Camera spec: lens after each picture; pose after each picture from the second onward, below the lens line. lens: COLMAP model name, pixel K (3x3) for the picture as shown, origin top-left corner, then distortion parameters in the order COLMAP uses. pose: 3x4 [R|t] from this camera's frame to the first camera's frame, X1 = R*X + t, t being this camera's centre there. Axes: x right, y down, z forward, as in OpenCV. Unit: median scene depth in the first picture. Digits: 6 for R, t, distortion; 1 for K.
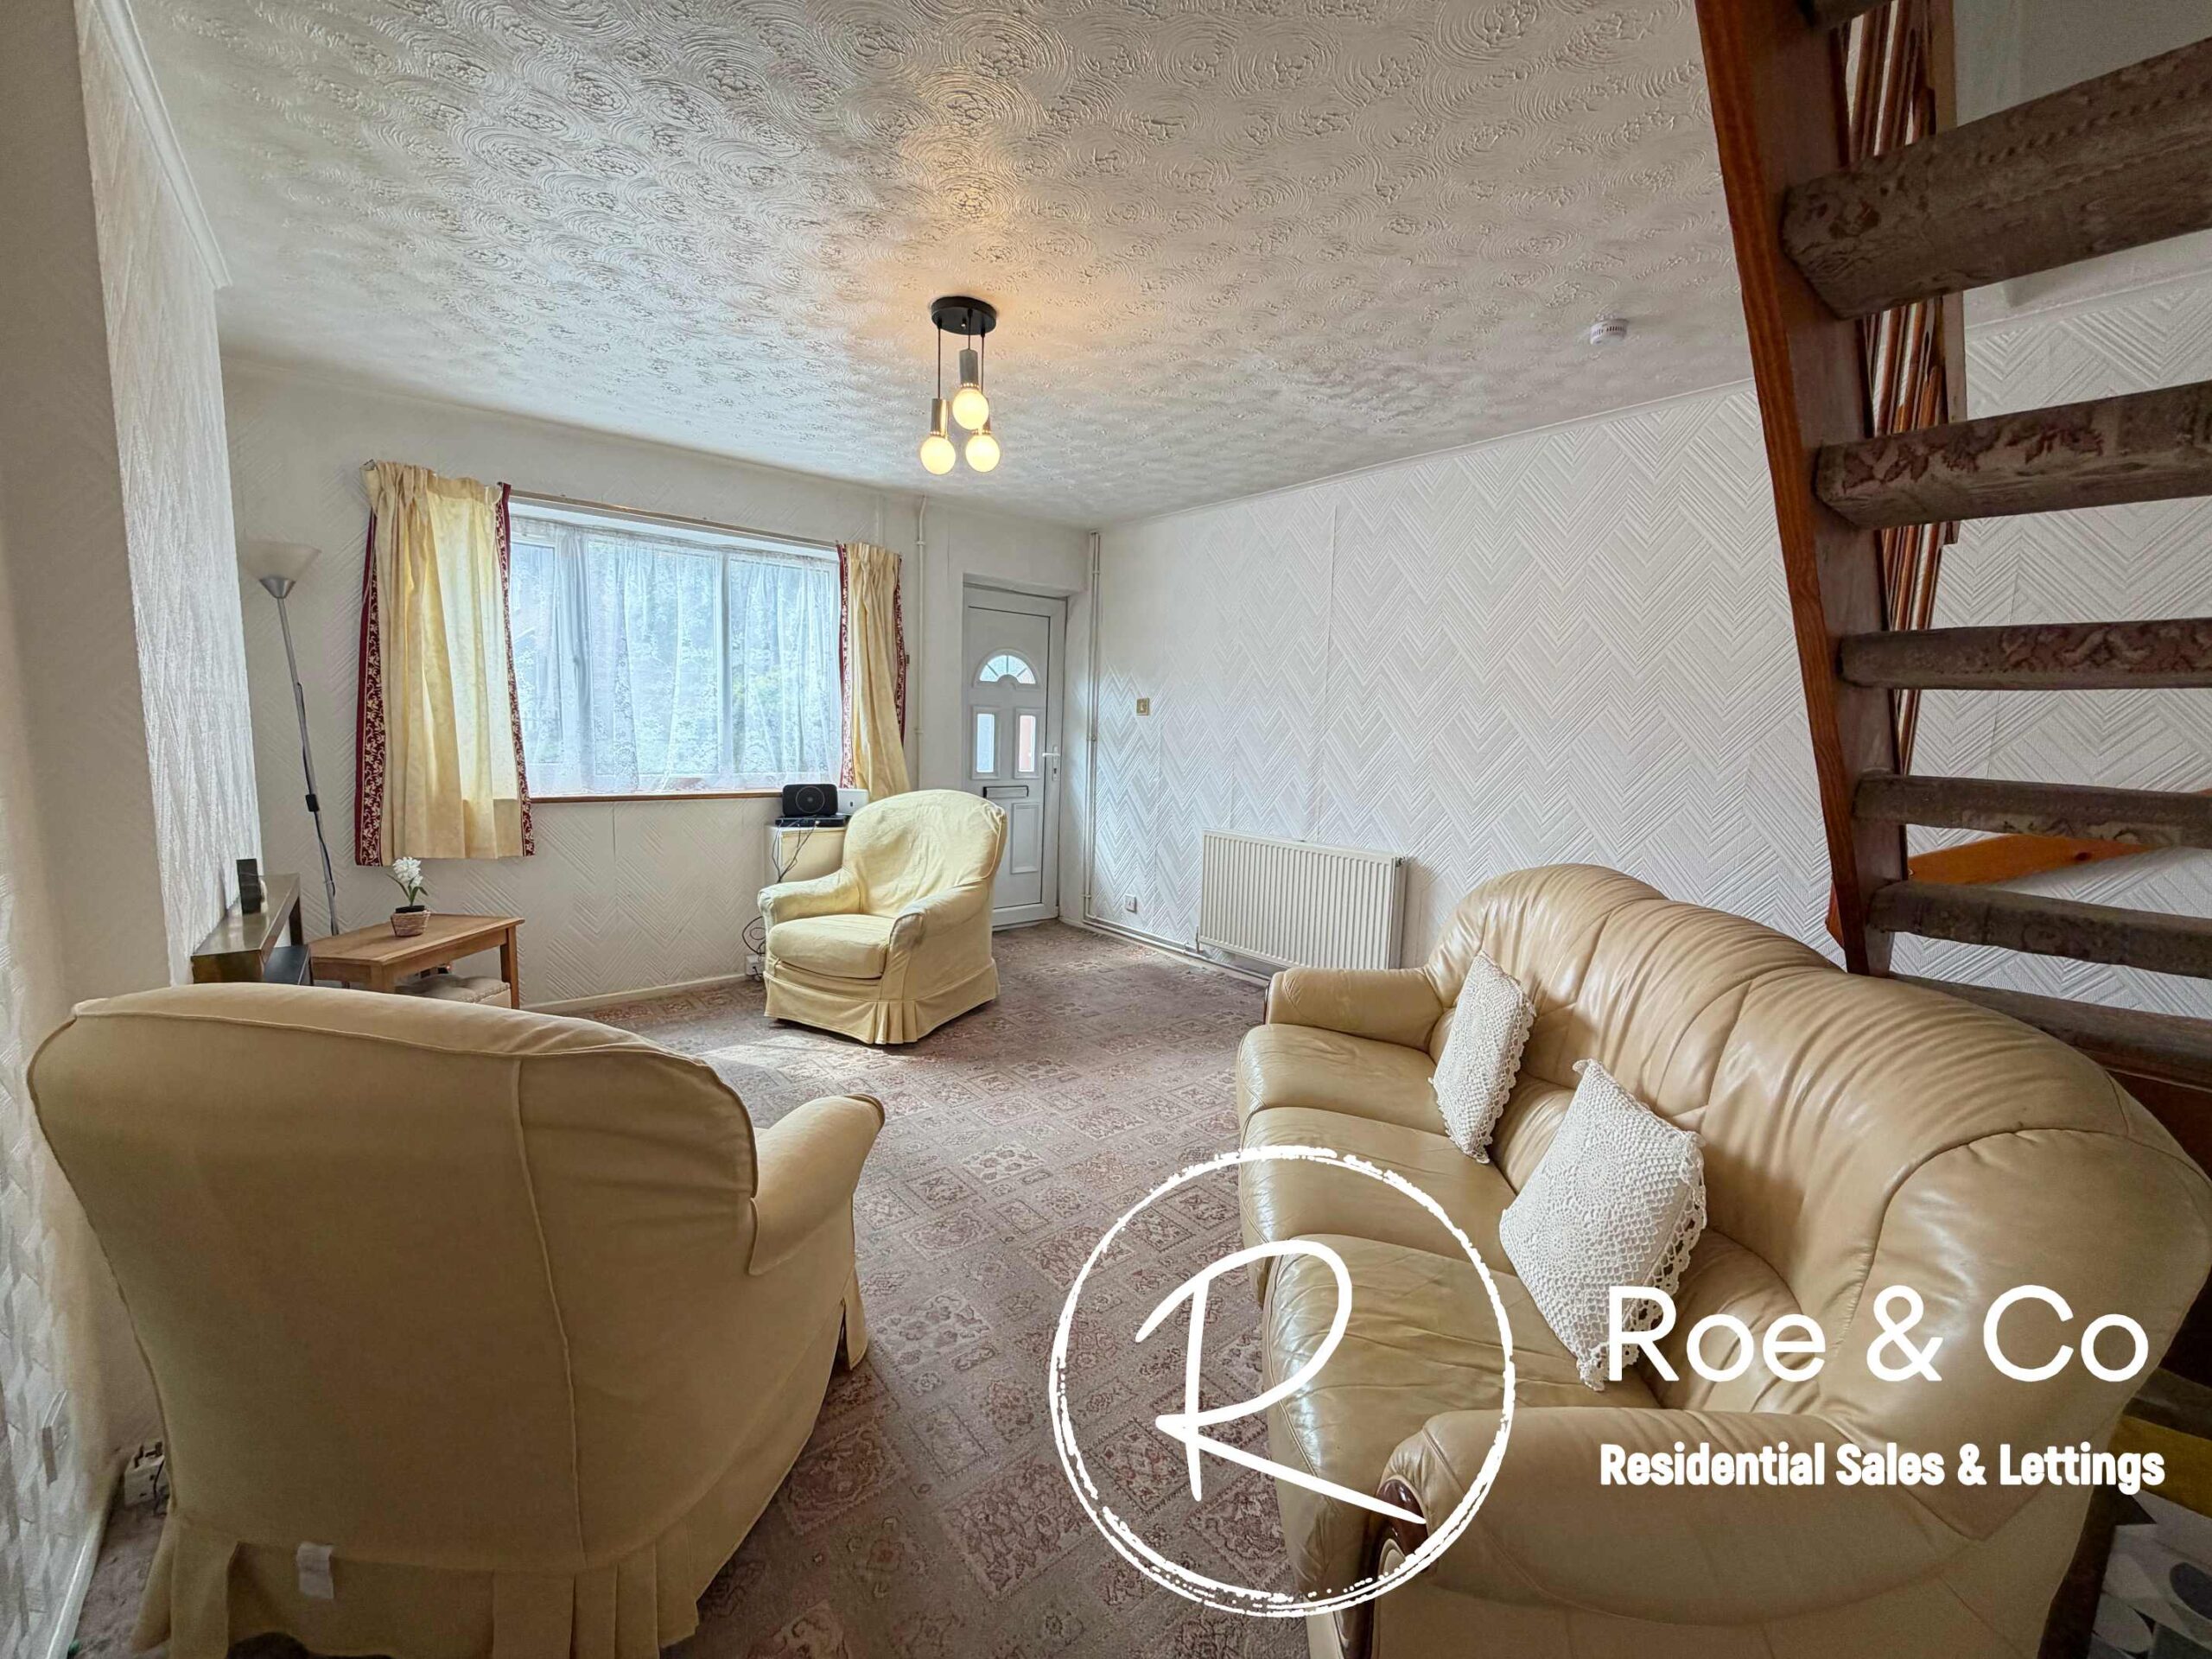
lens RADIAL K [[886.0, 0, 1106.0], [0, 886.0, 829.5], [0, 0, 1]] dist [0.000450, 0.000083]
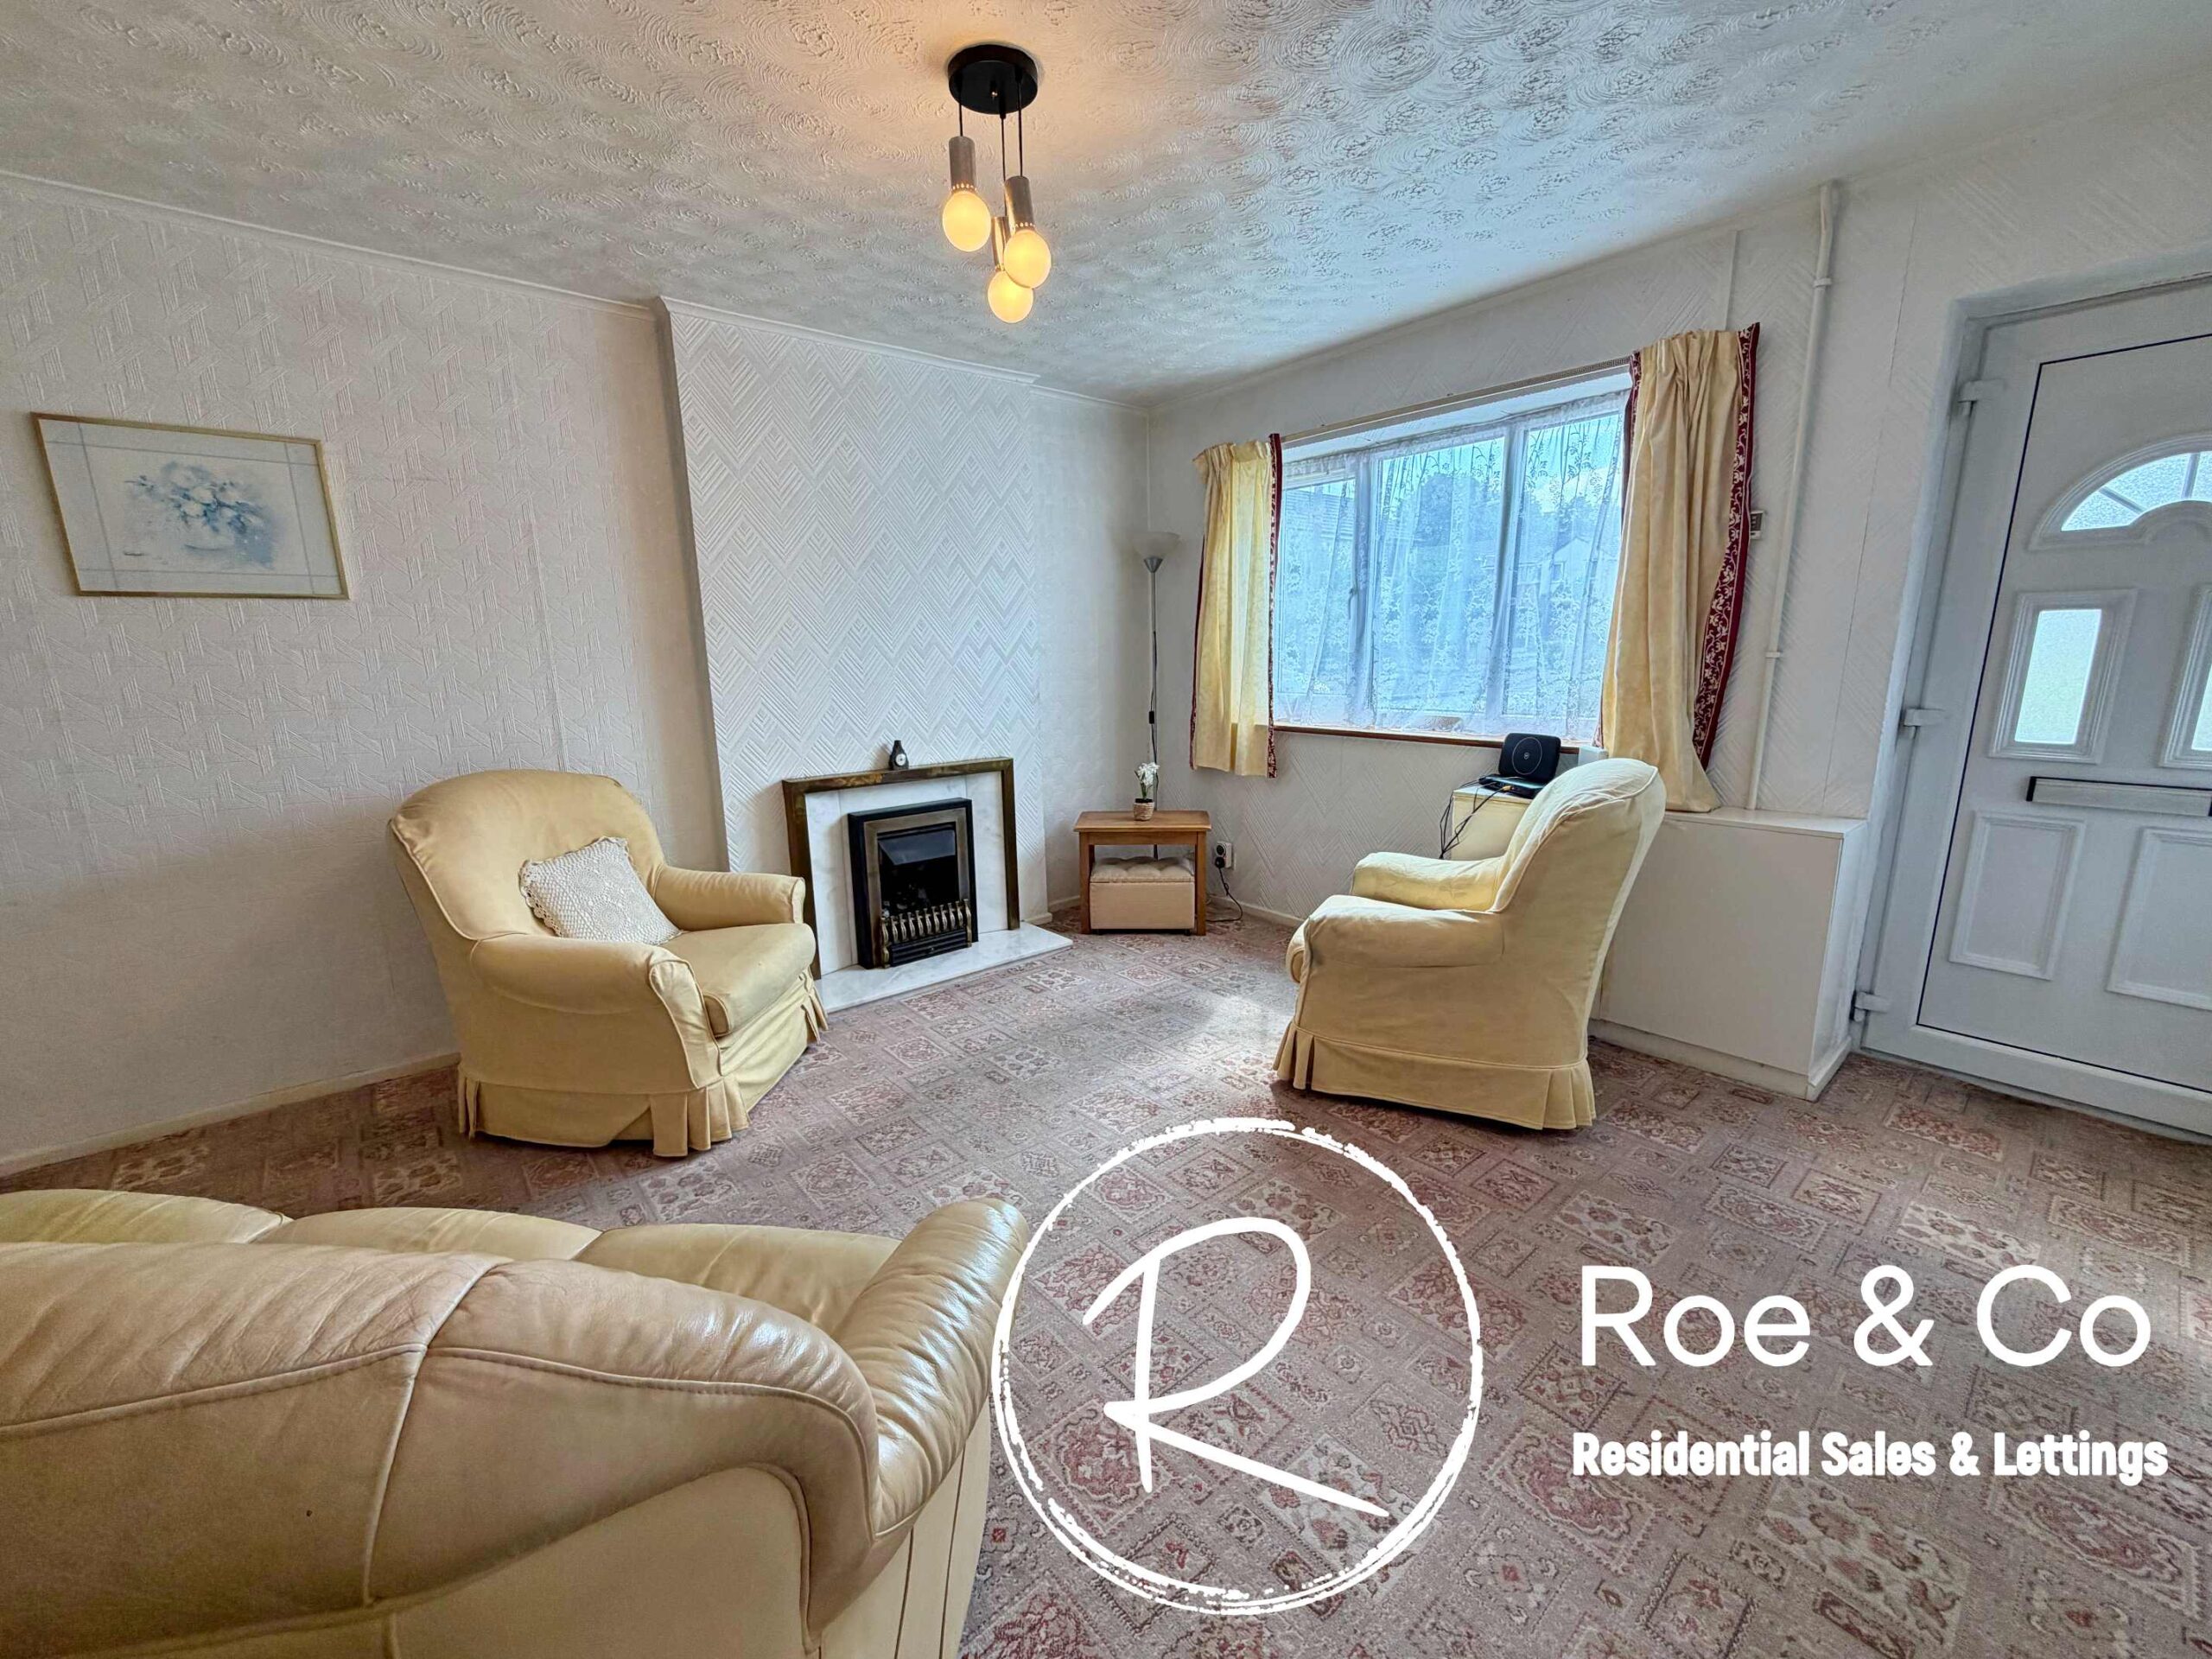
lens RADIAL K [[878.9, 0, 1101.0], [0, 878.9, 827.1], [0, 0, 1]] dist [-0.001815, 0.000193]
pose [[0.003291, 0.162882, -0.986640, 0.437396], [-0.103762, 0.981375, 0.161666, -0.065855], [0.994597, 0.101843, 0.020131, 0.769393]]
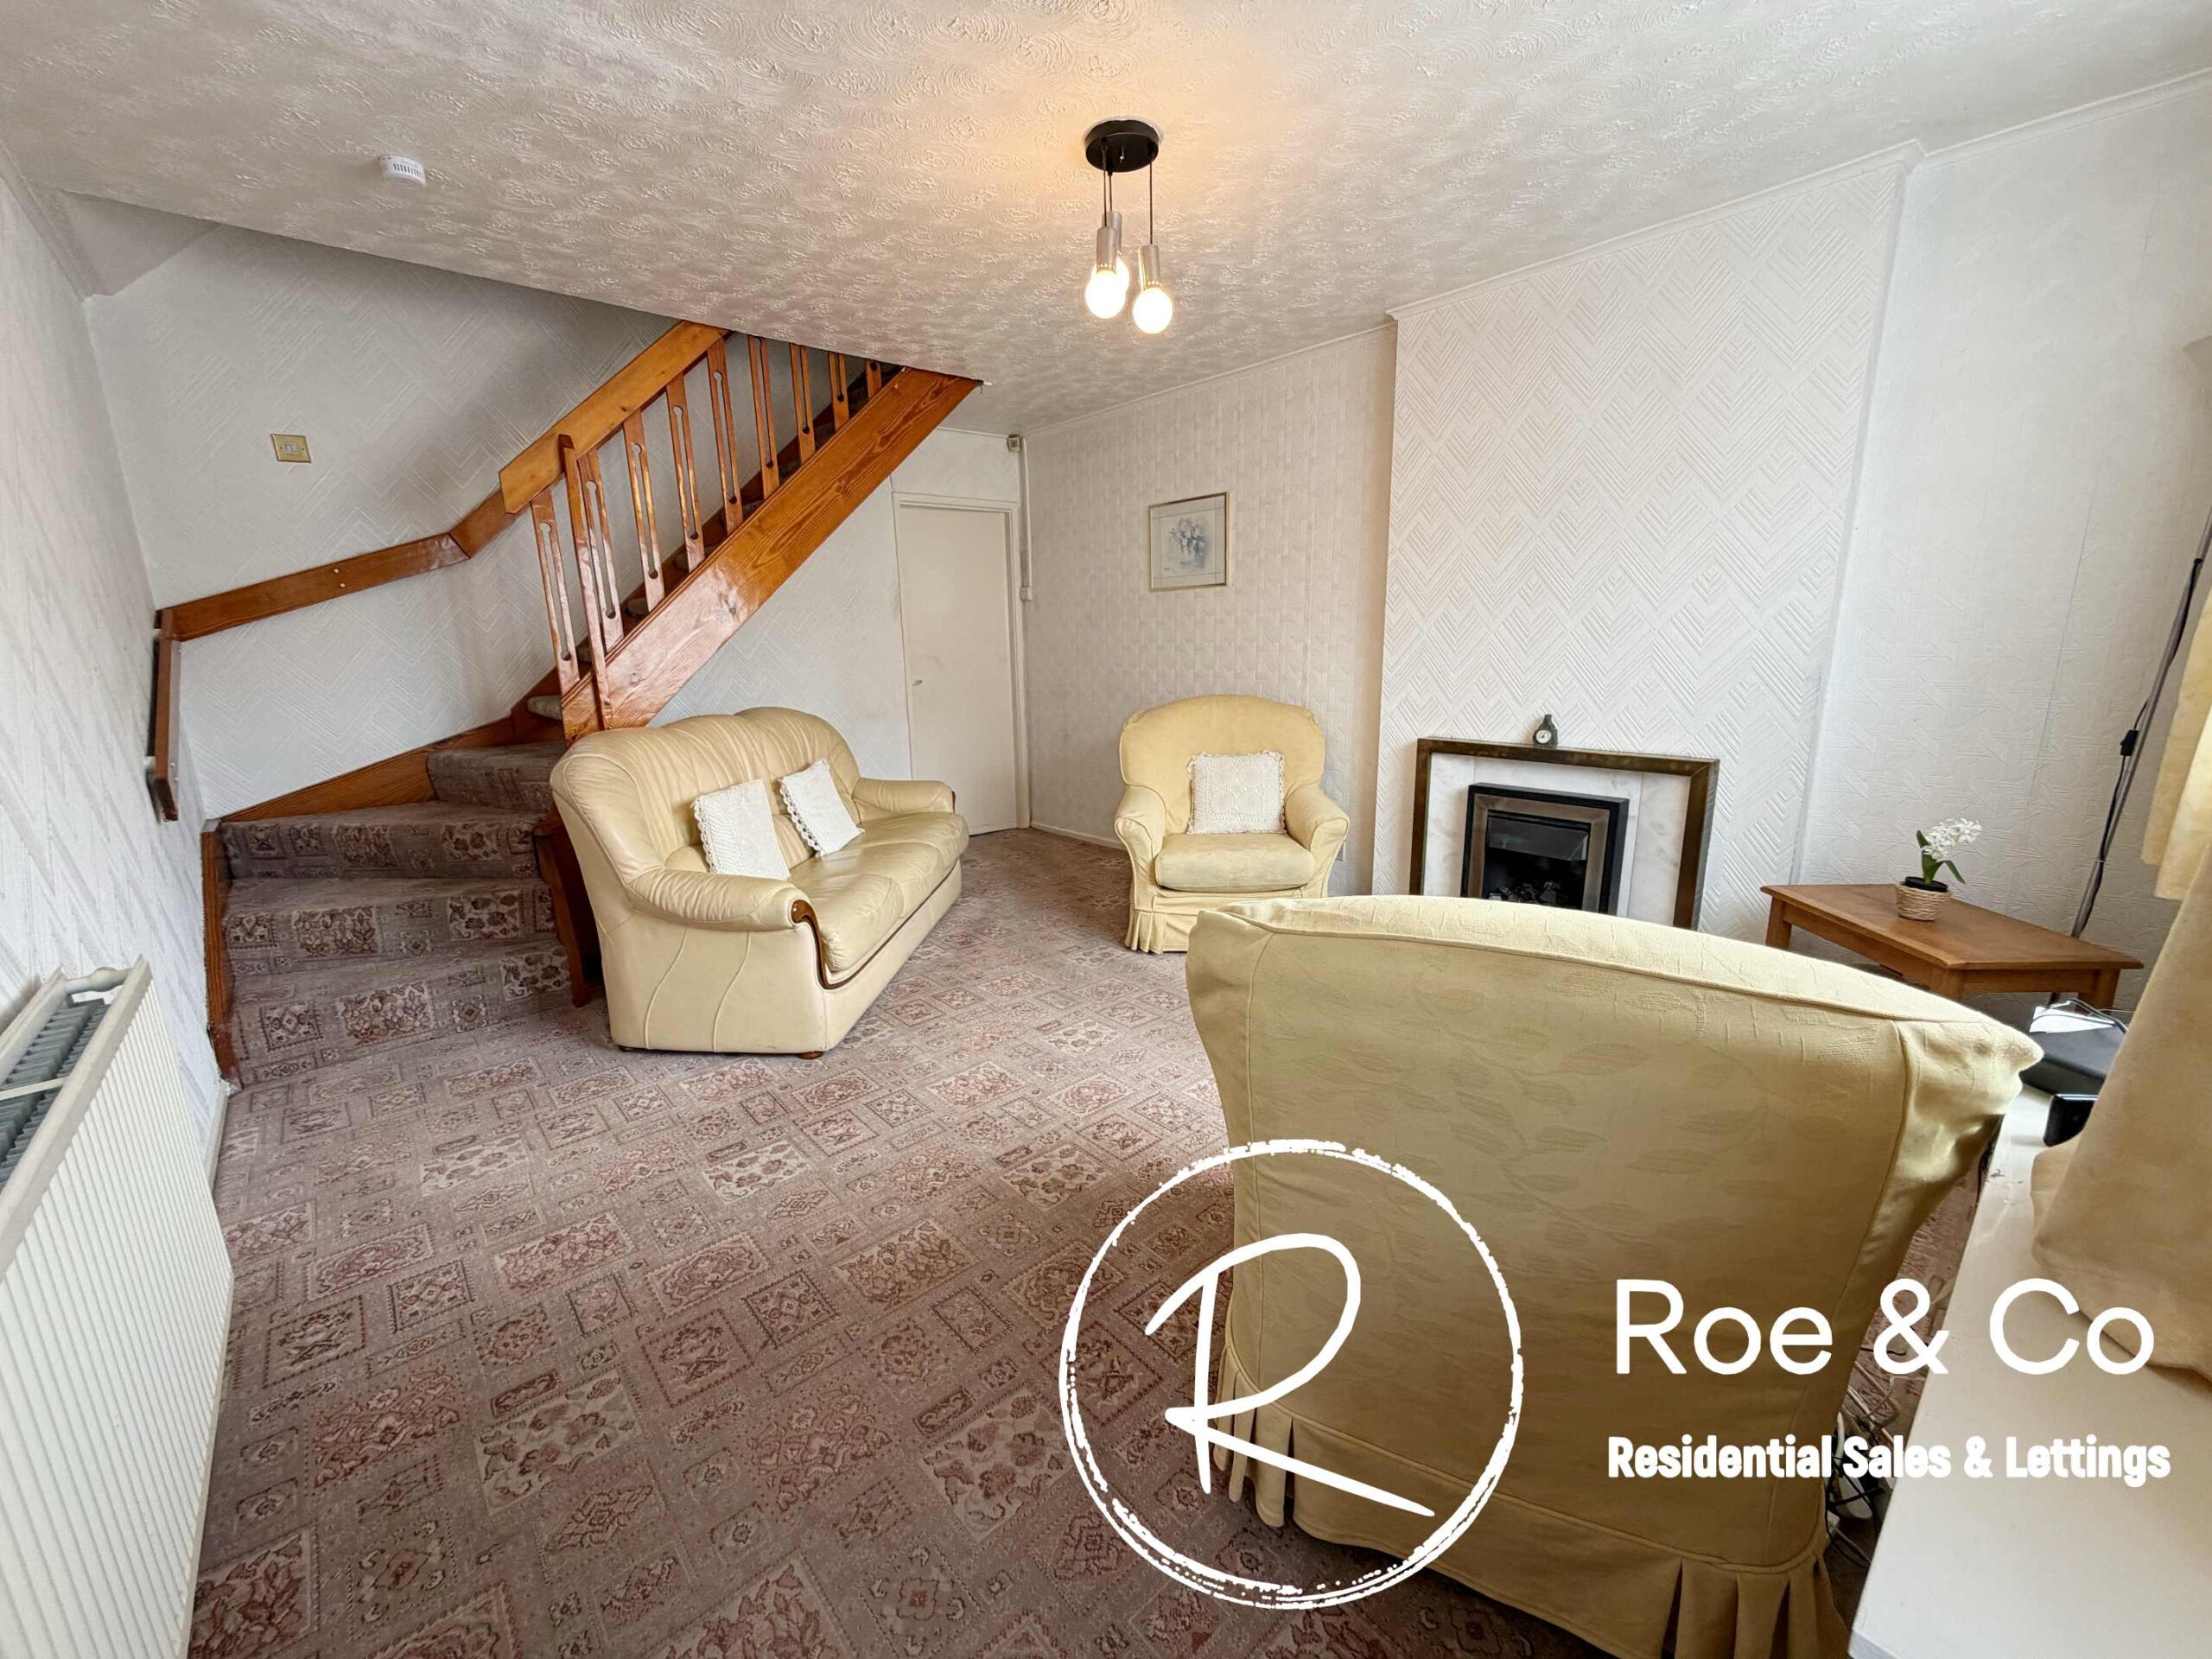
lens RADIAL K [[878.9, 0, 1101.0], [0, 878.9, 827.1], [0, 0, 1]] dist [-0.001815, 0.000193]
pose [[-0.999415, -0.008796, -0.033043, -0.081599], [-0.019269, 0.943176, 0.331735, -0.151920], [0.028247, 0.332178, -0.942794, 1.387217]]
